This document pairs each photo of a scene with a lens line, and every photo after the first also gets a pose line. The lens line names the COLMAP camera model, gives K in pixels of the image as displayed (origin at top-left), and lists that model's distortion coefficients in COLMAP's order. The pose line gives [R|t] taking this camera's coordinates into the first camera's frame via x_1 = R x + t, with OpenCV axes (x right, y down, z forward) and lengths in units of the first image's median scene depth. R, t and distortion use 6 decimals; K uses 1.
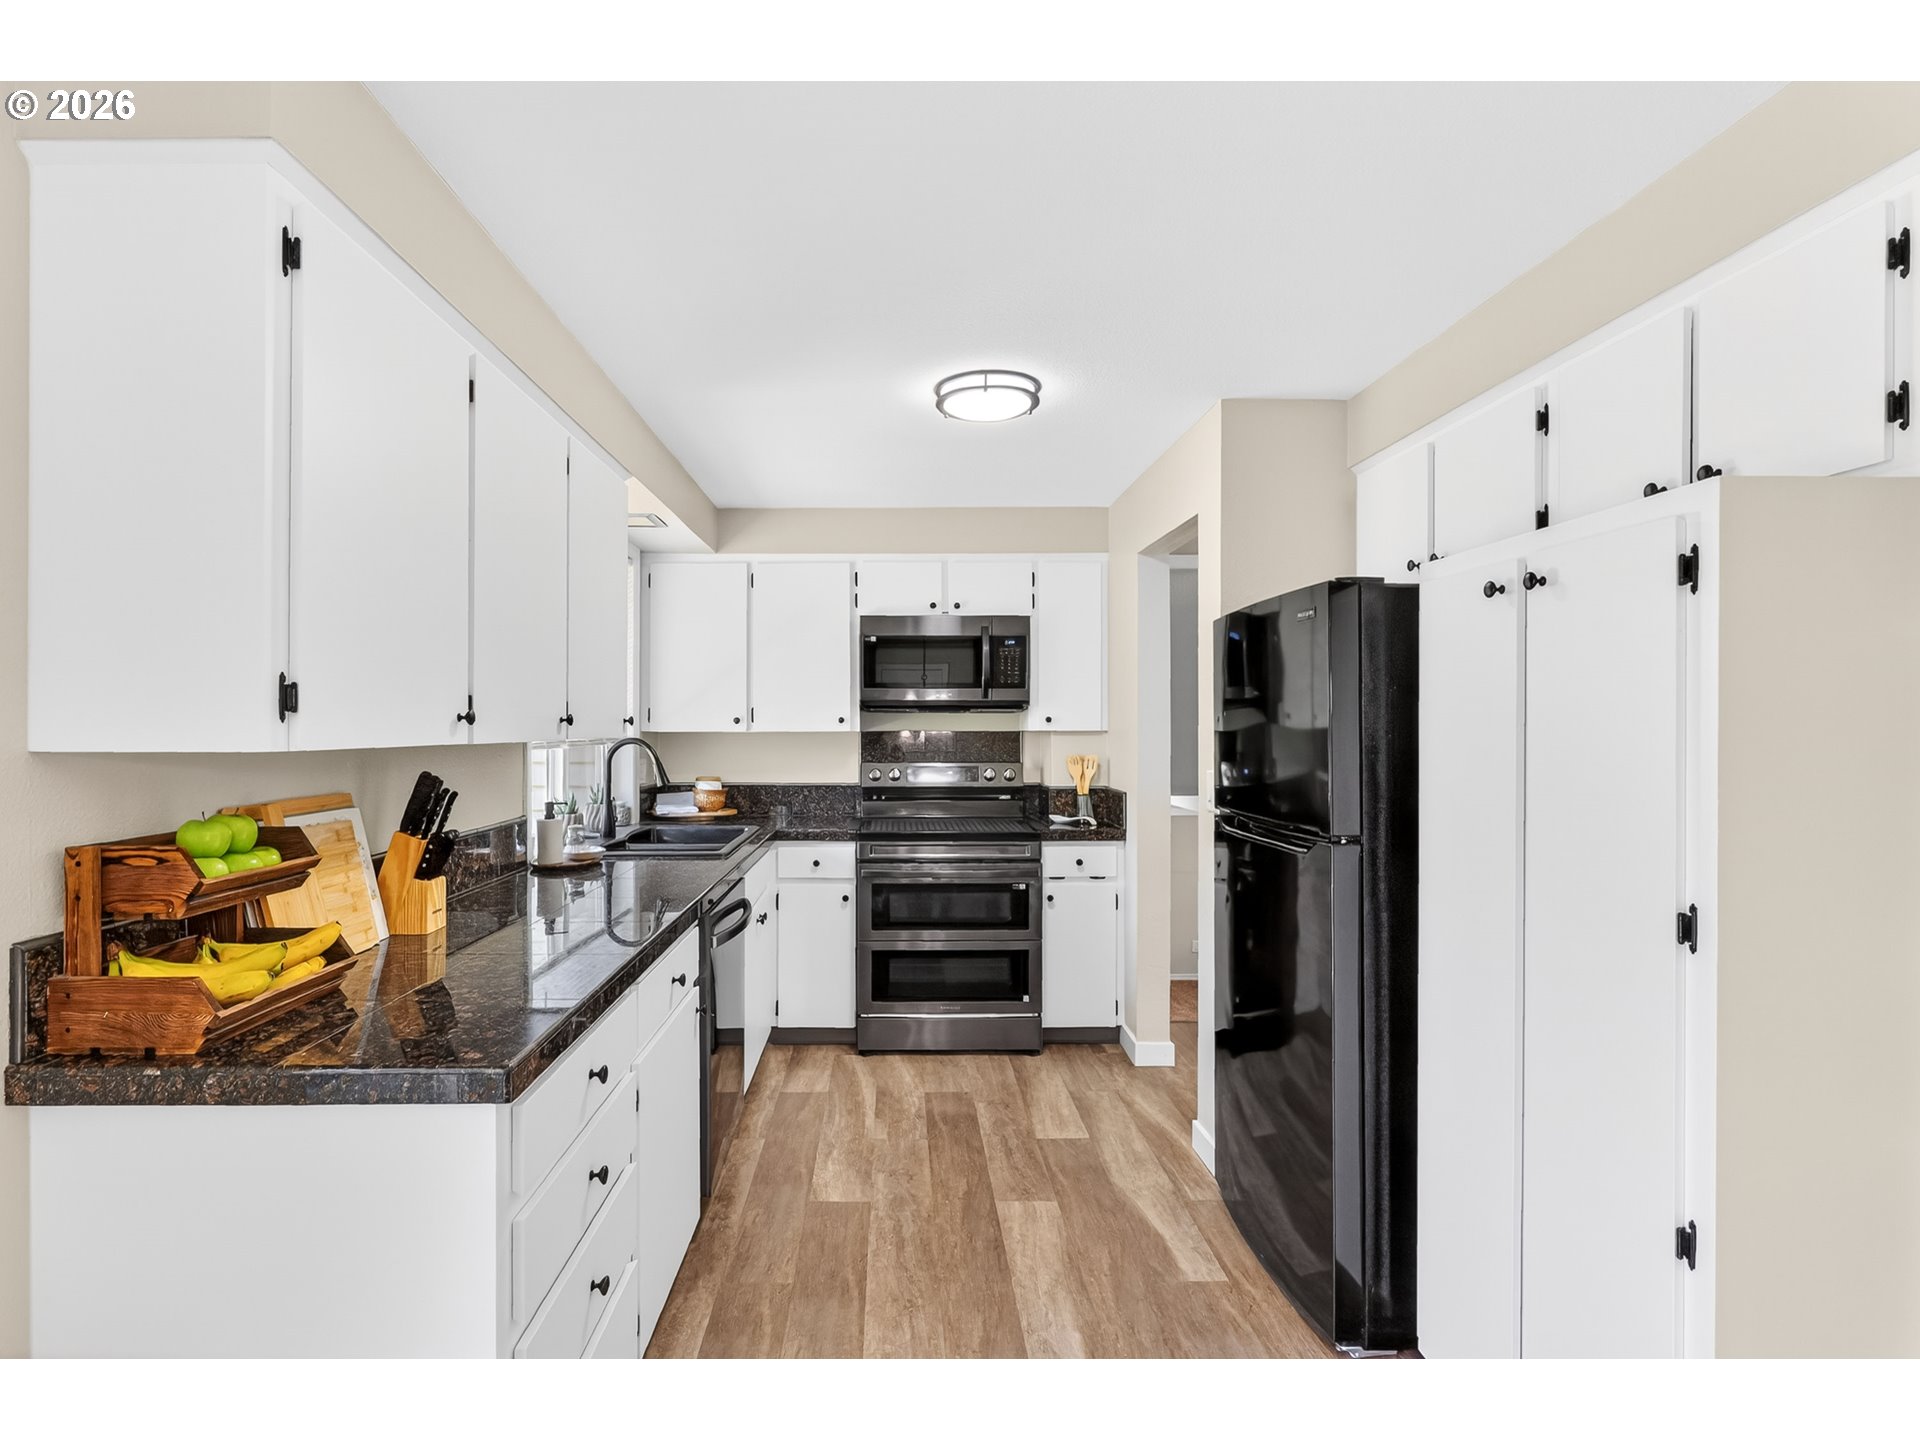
lens RADIAL K [[980.9, 0, 959.5], [0, 980.9, 722.6], [0, 0, 1]] dist [-0.000268, 0.000060]
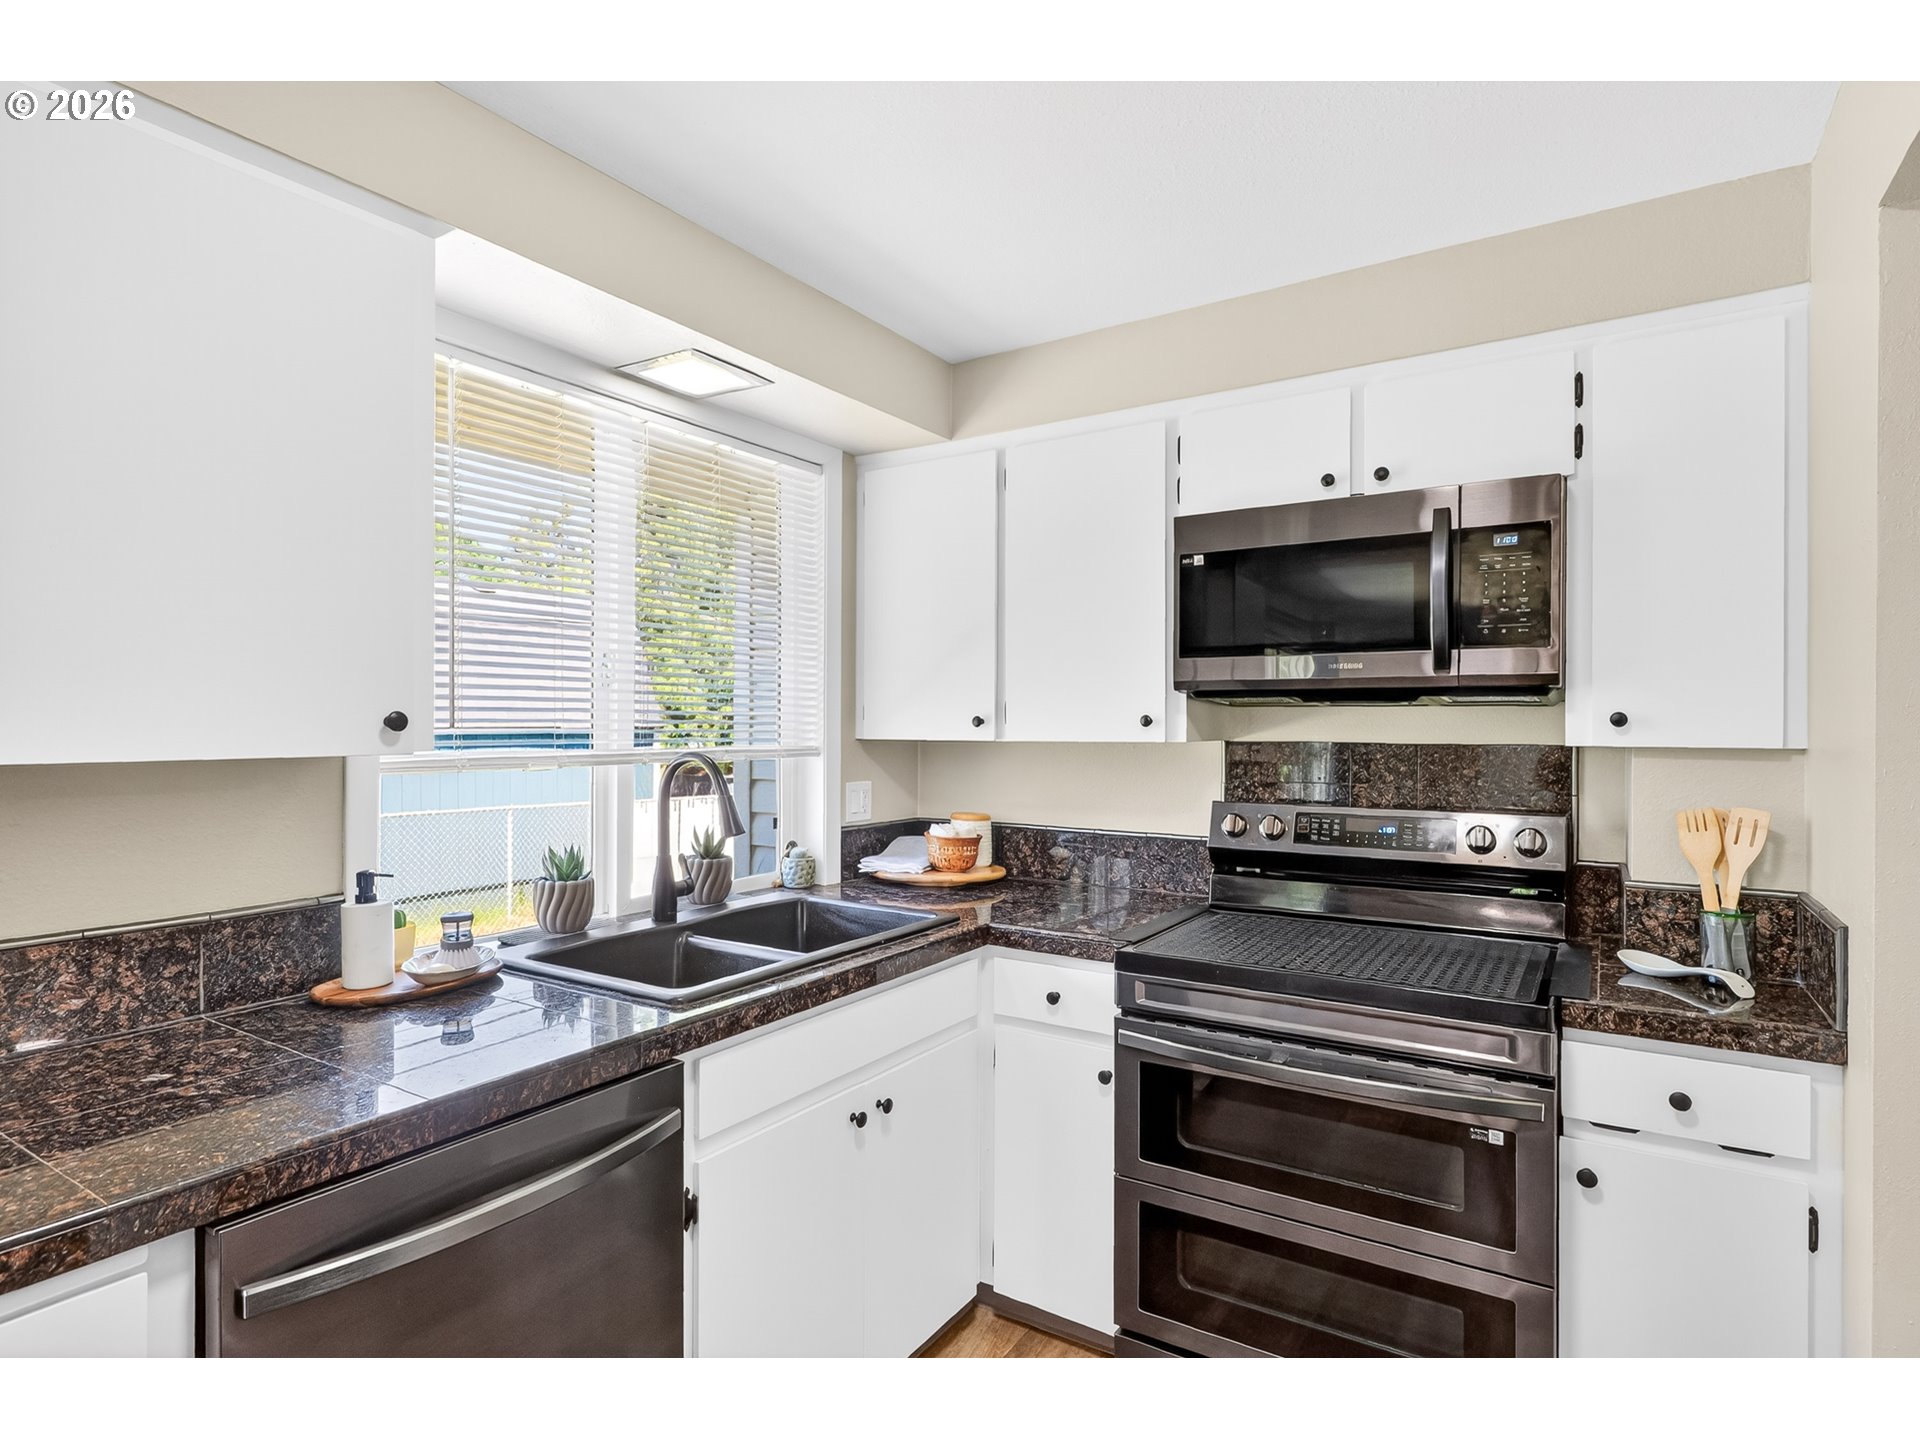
lens RADIAL K [[1011.6, 0, 960.2], [0, 1011.6, 727.0], [0, 0, 1]] dist [-0.011809, 0.000069]
pose [[0.809712, 0.003414, -0.586818, 0.117855], [-0.001507, 0.999992, 0.003739, -0.001081], [0.586826, -0.002143, 0.809710, 0.504577]]
